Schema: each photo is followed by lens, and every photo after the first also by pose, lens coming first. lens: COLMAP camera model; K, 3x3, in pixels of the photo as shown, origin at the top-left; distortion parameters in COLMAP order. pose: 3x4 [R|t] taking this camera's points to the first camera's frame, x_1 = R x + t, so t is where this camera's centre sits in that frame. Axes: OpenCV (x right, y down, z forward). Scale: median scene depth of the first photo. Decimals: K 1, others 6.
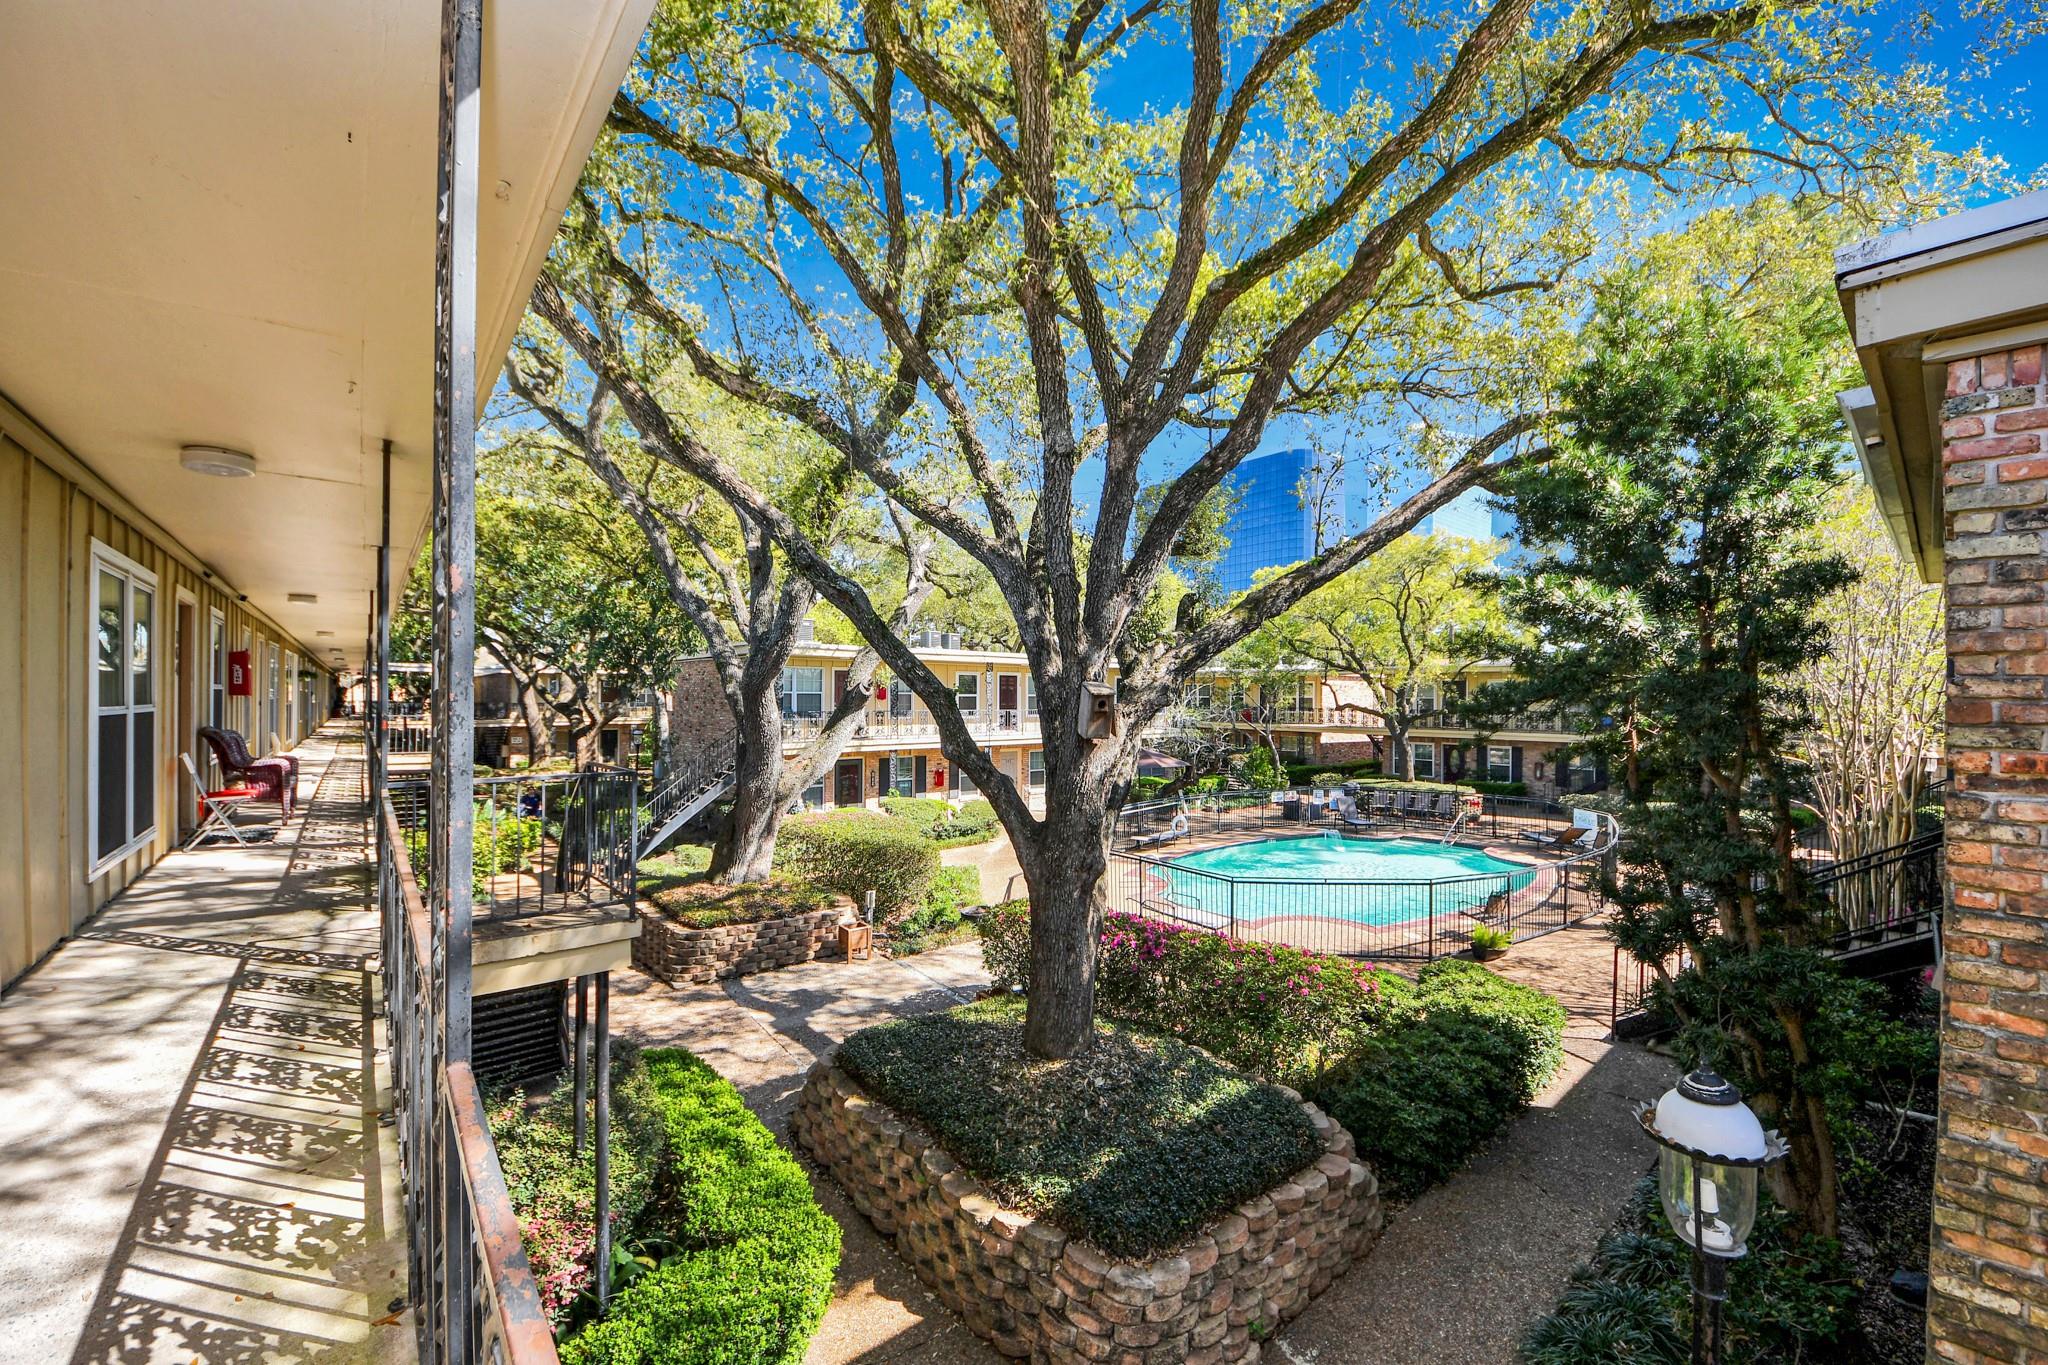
lens RADIAL K [[789.2, 0, 1024.0], [0, 789.2, 682.5], [0, 0, 1]] dist [0.000050, 0.000000]
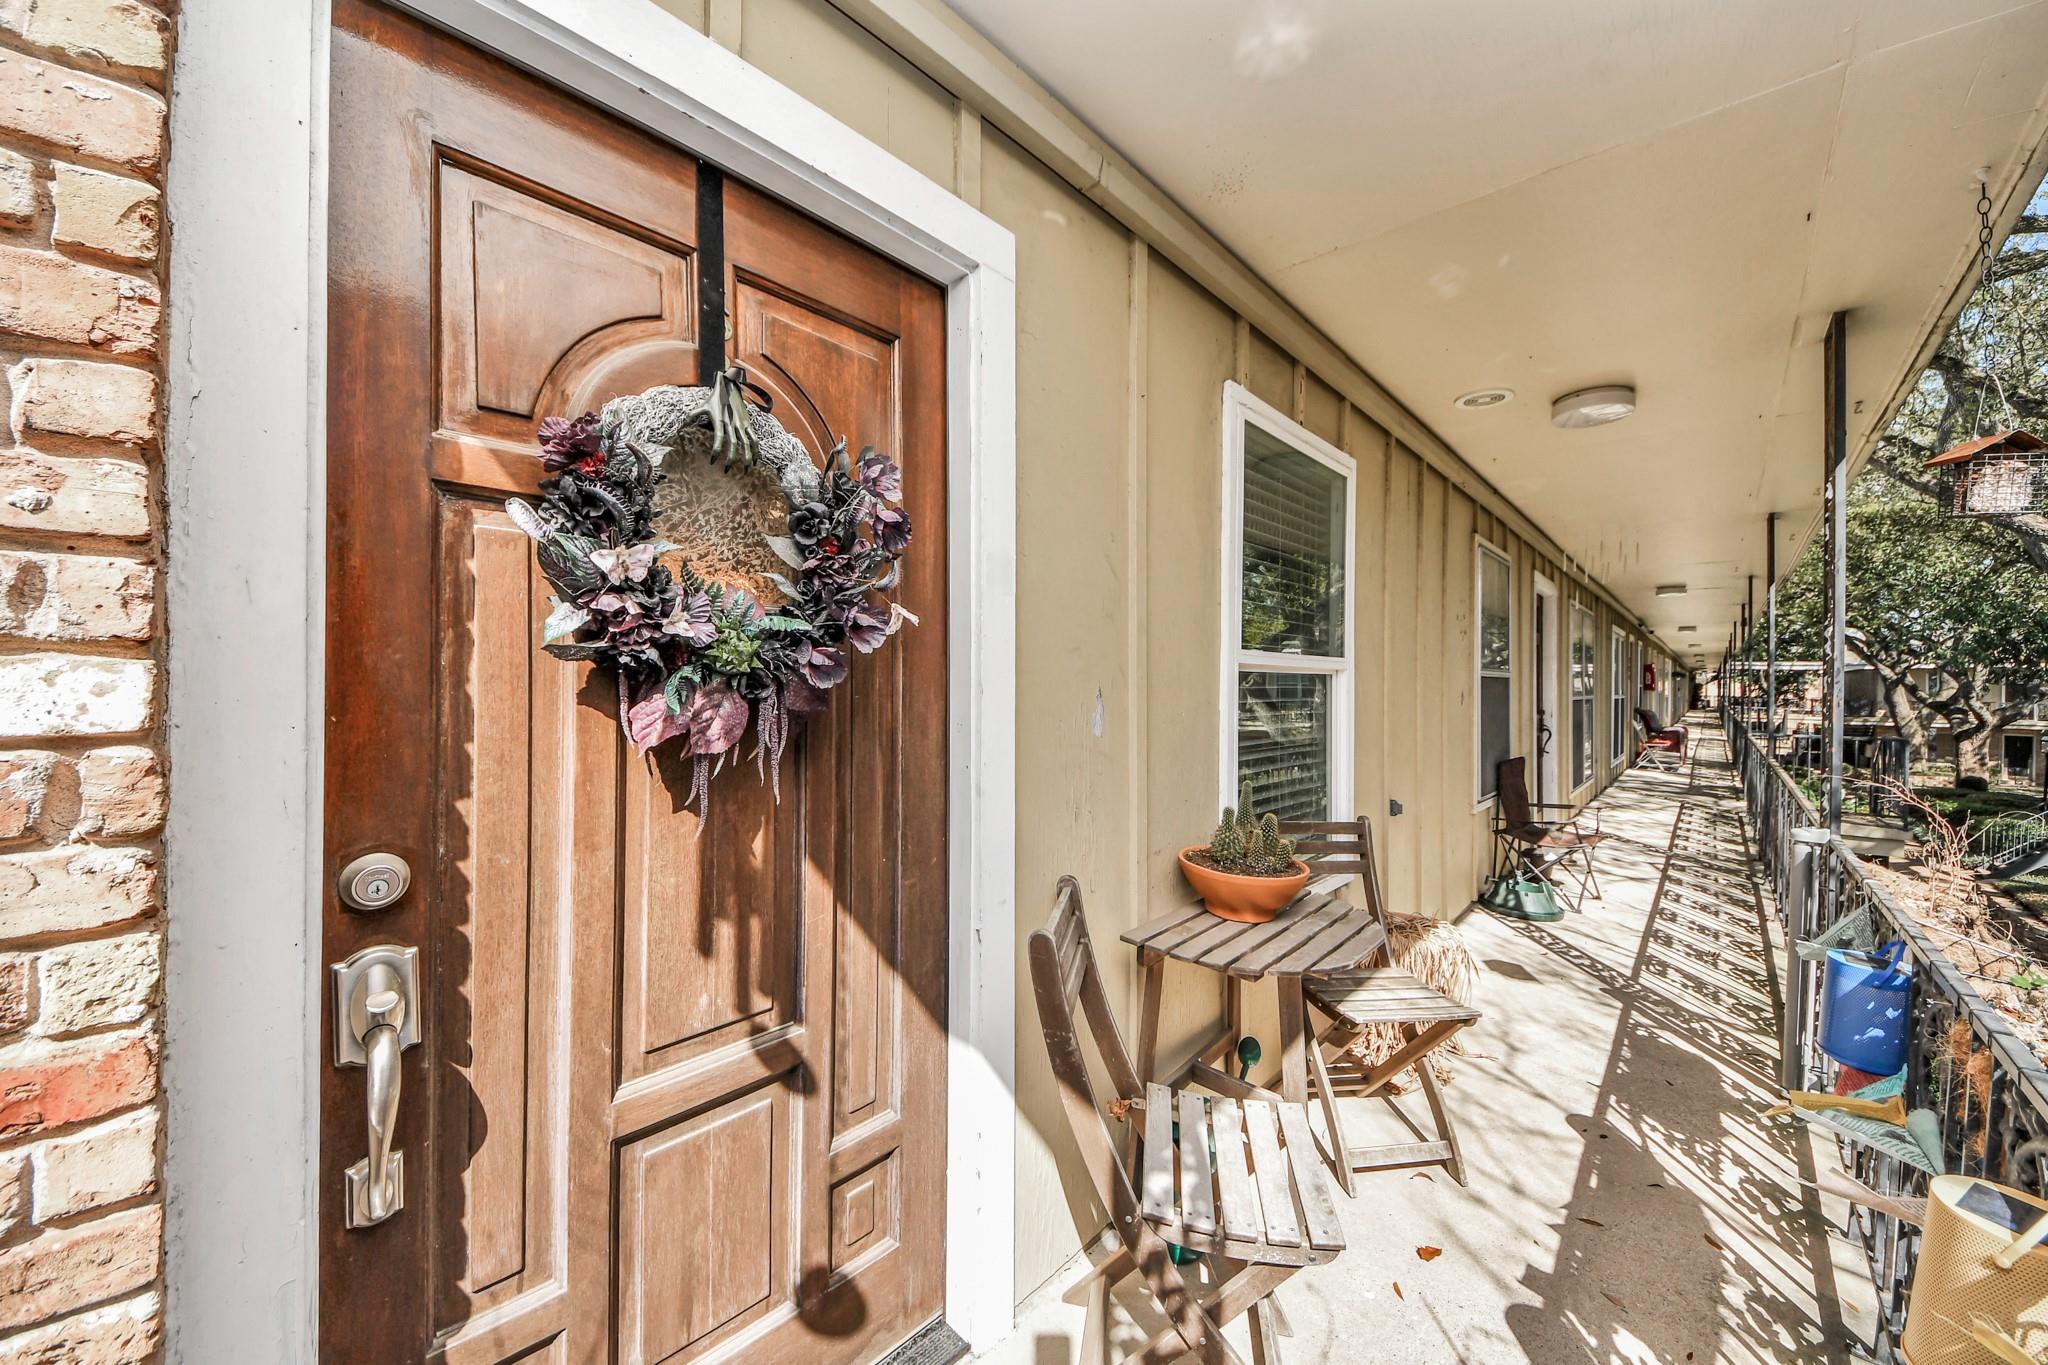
lens RADIAL K [[714.3, 0, 1024.0], [0, 714.3, 682.5], [0, 0, 1]] dist [-0.000144, -0.008398]
pose [[0.101181, -0.000884, -0.994868, 0.121624], [0.005963, 0.999982, -0.000283, -0.002675], [0.994850, -0.005903, 0.101185, -0.154254]]
